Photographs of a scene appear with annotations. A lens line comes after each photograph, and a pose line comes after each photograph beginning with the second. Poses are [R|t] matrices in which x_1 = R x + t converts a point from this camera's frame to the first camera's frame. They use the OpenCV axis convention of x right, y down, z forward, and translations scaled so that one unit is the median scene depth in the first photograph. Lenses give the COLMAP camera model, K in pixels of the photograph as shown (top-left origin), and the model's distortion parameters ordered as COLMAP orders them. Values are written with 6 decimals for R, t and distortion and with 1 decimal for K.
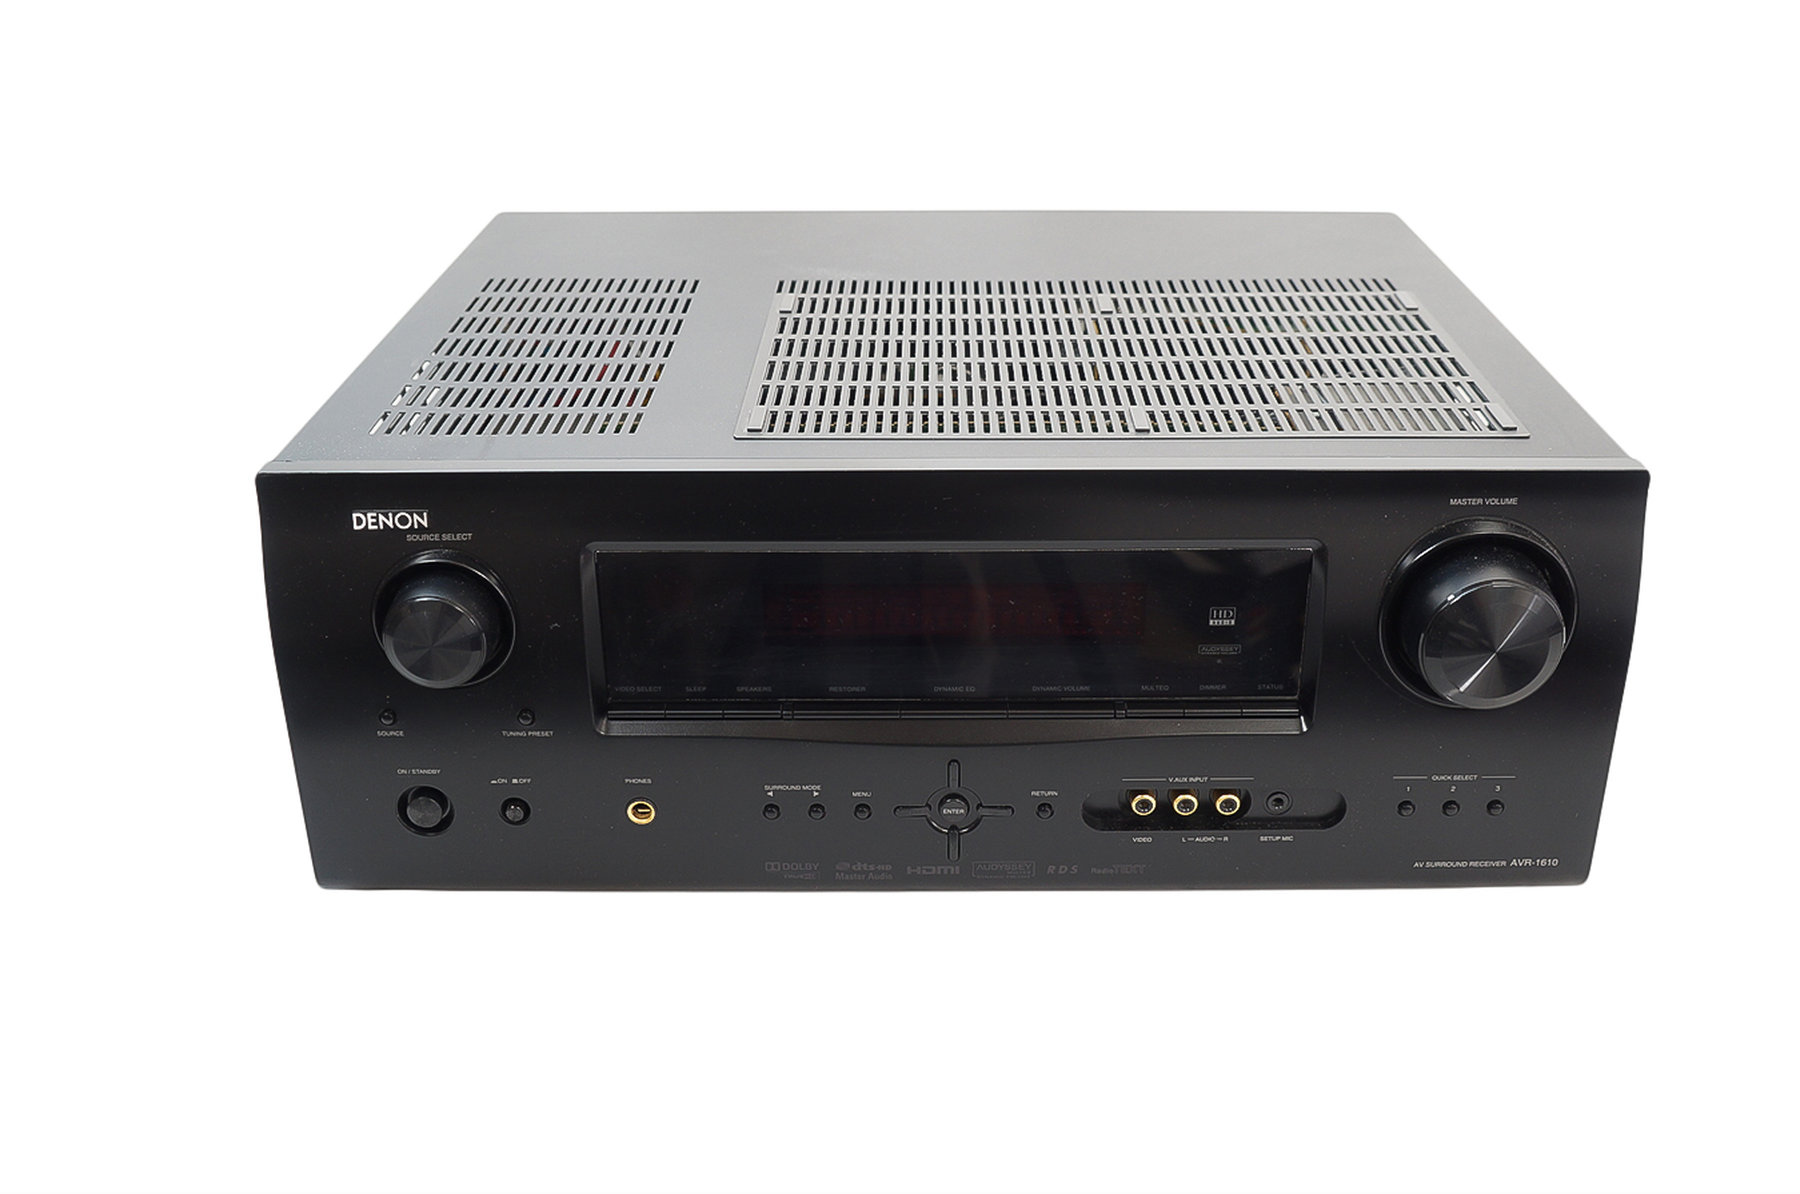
lens RADIAL K [[1775.8, 0, 900.0], [0, 1775.8, 597.0], [0, 0, 1]] dist [-0.102576, -0.005365]
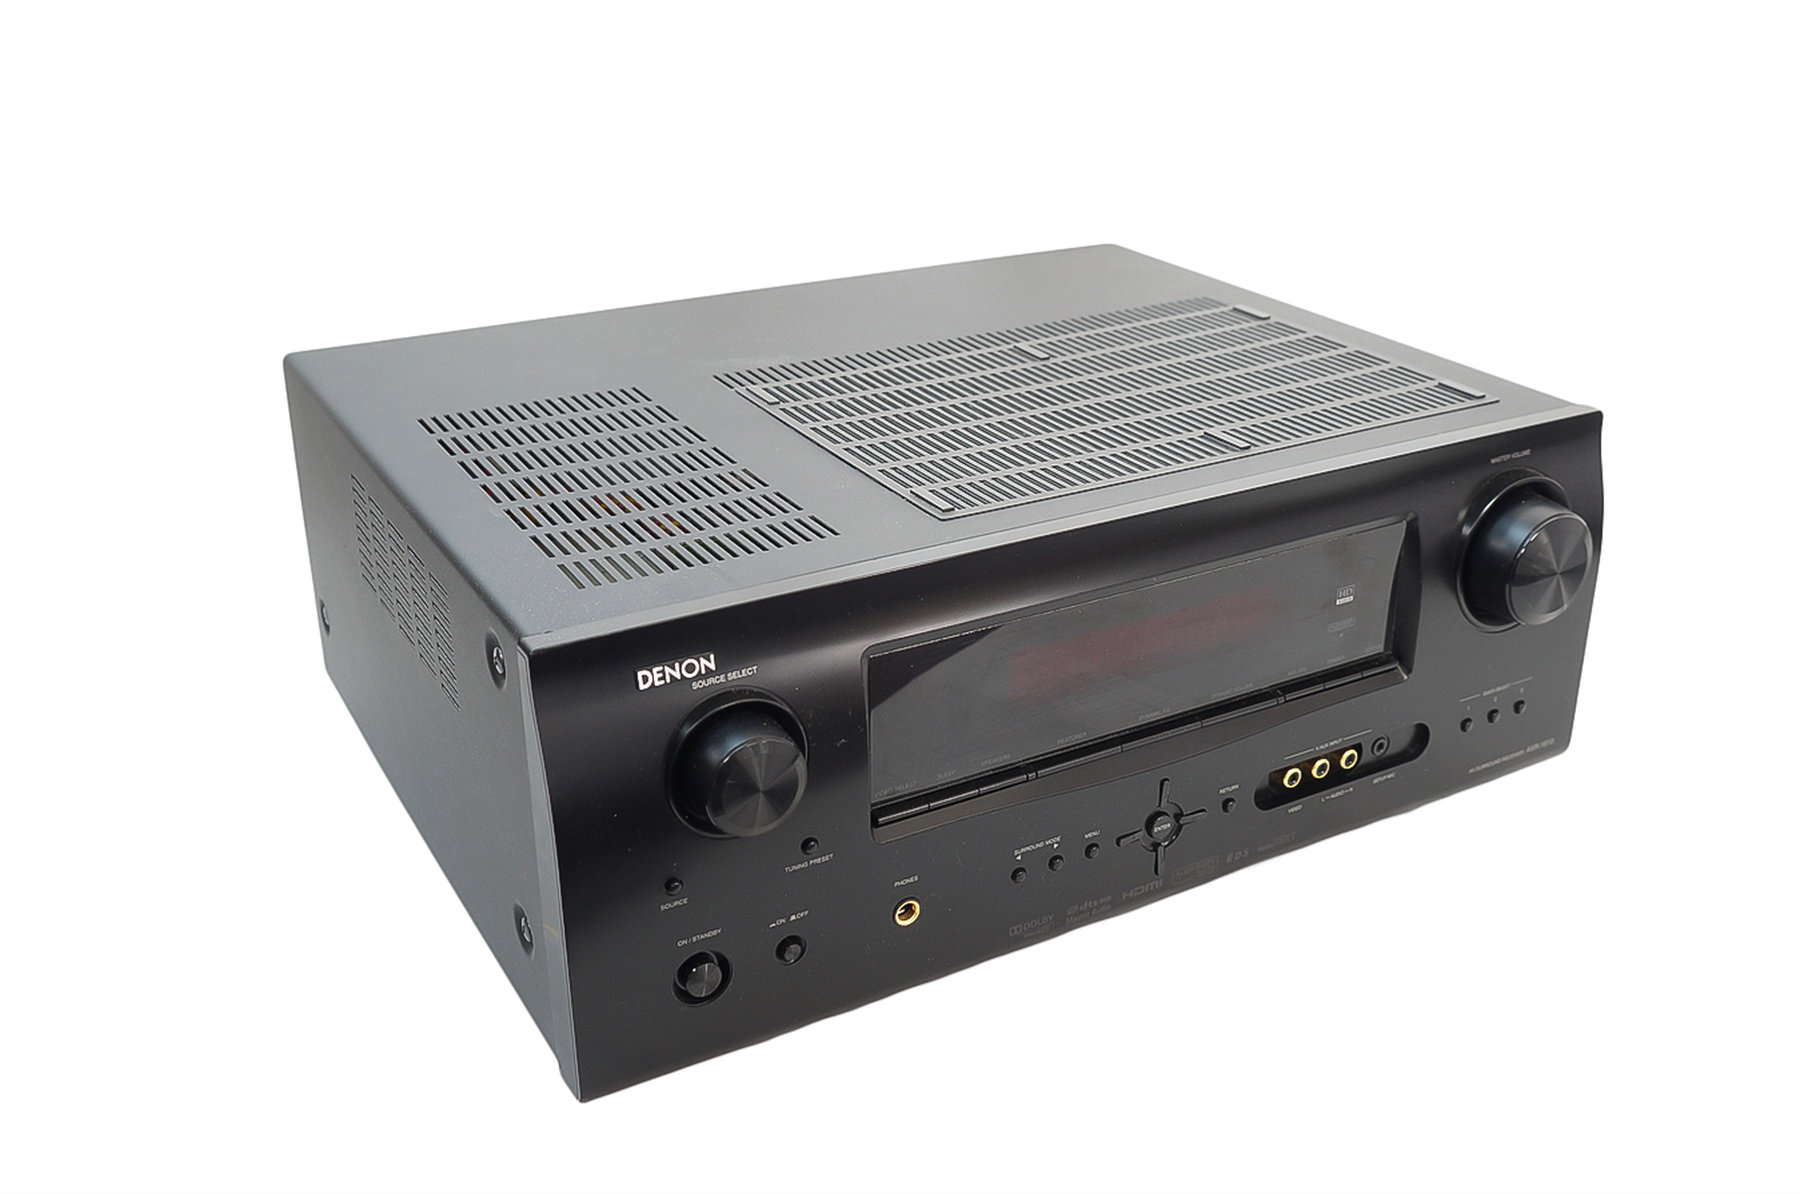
lens RADIAL K [[1775.8, 0, 900.0], [0, 1775.8, 597.0], [0, 0, 1]] dist [-0.102576, -0.005365]
pose [[0.864377, -0.200949, 0.460946, -0.605279], [0.218649, 0.975683, 0.015332, -0.069738], [-0.452818, 0.087533, 0.887296, 0.121776]]
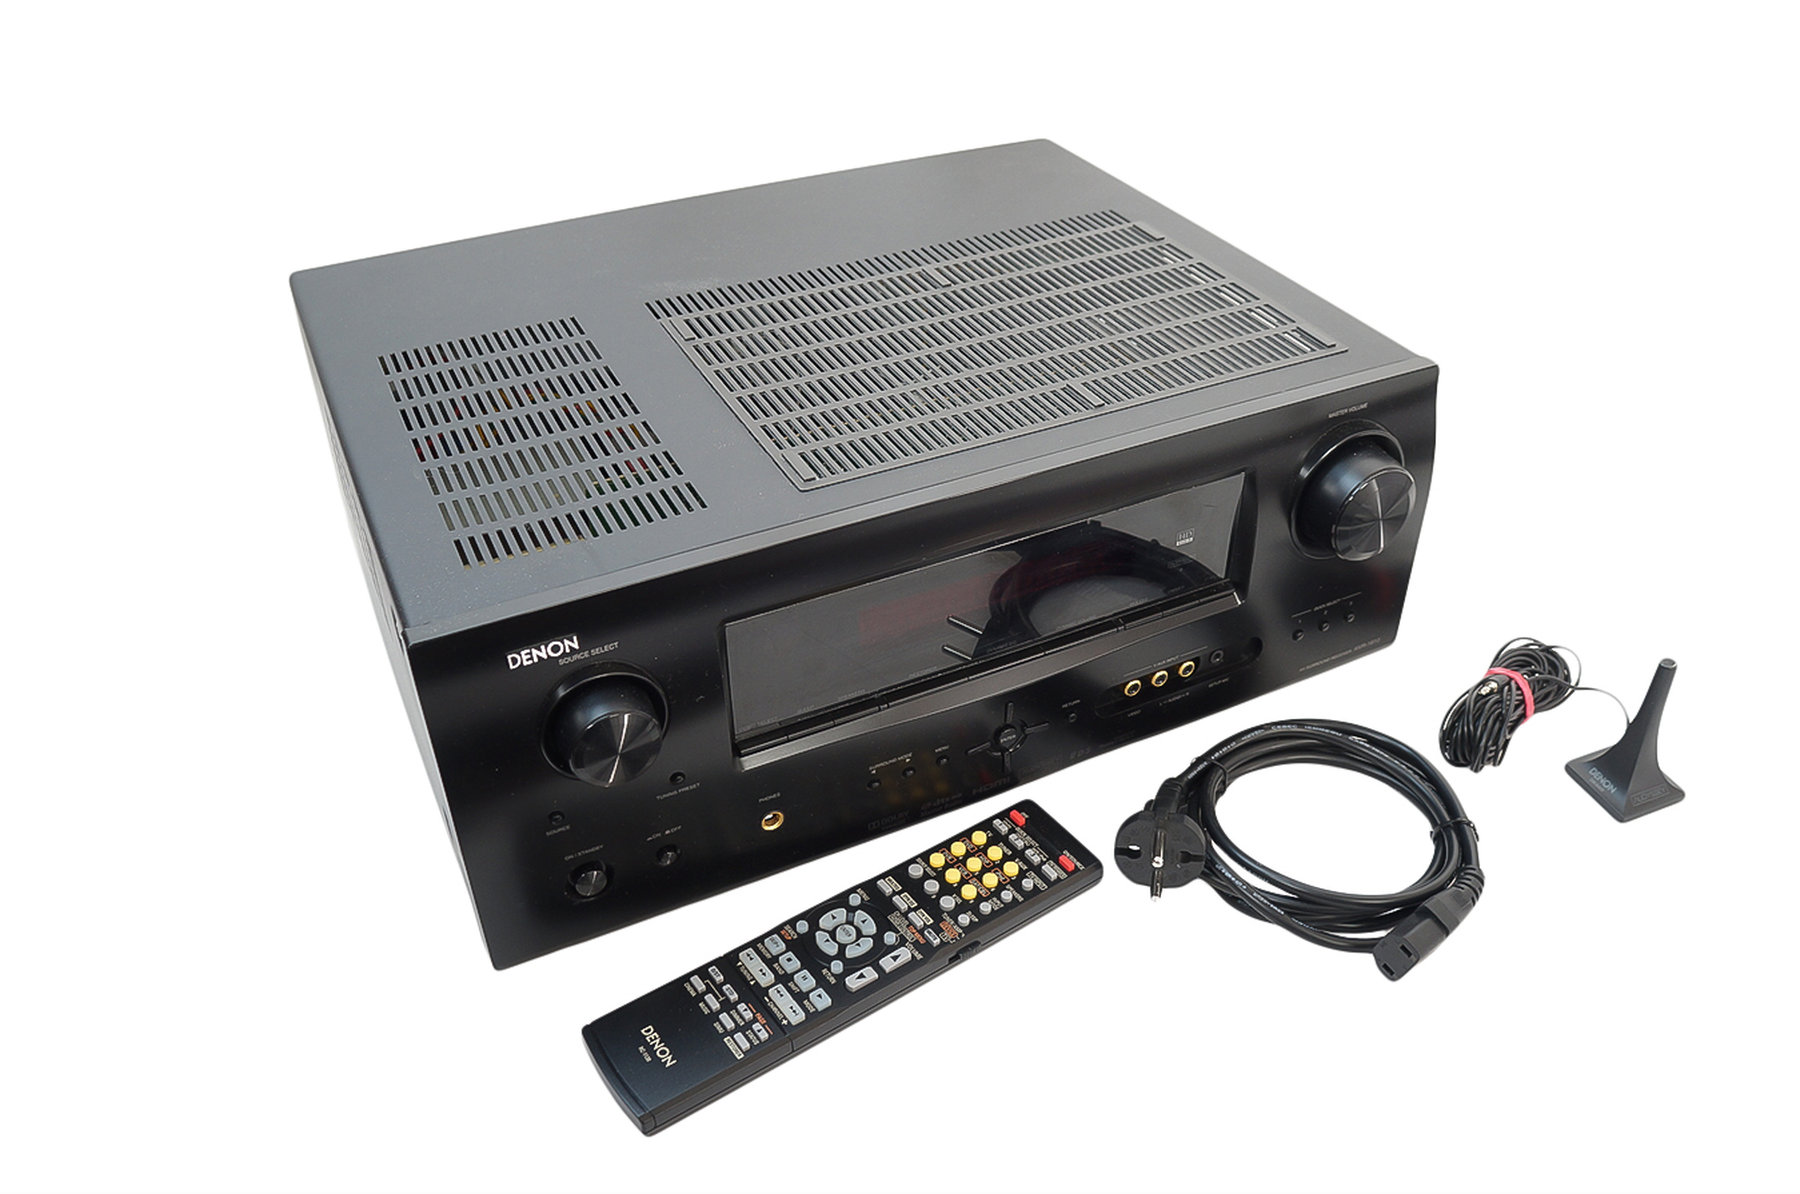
lens RADIAL K [[1451.3, 0, 900.0], [0, 1451.3, 597.0], [0, 0, 1]] dist [-0.158113, 0.000761]
pose [[0.890626, -0.265352, 0.369288, -0.406287], [0.198904, 0.957608, 0.208385, -0.210665], [-0.408928, -0.112140, 0.905650, 0.138483]]
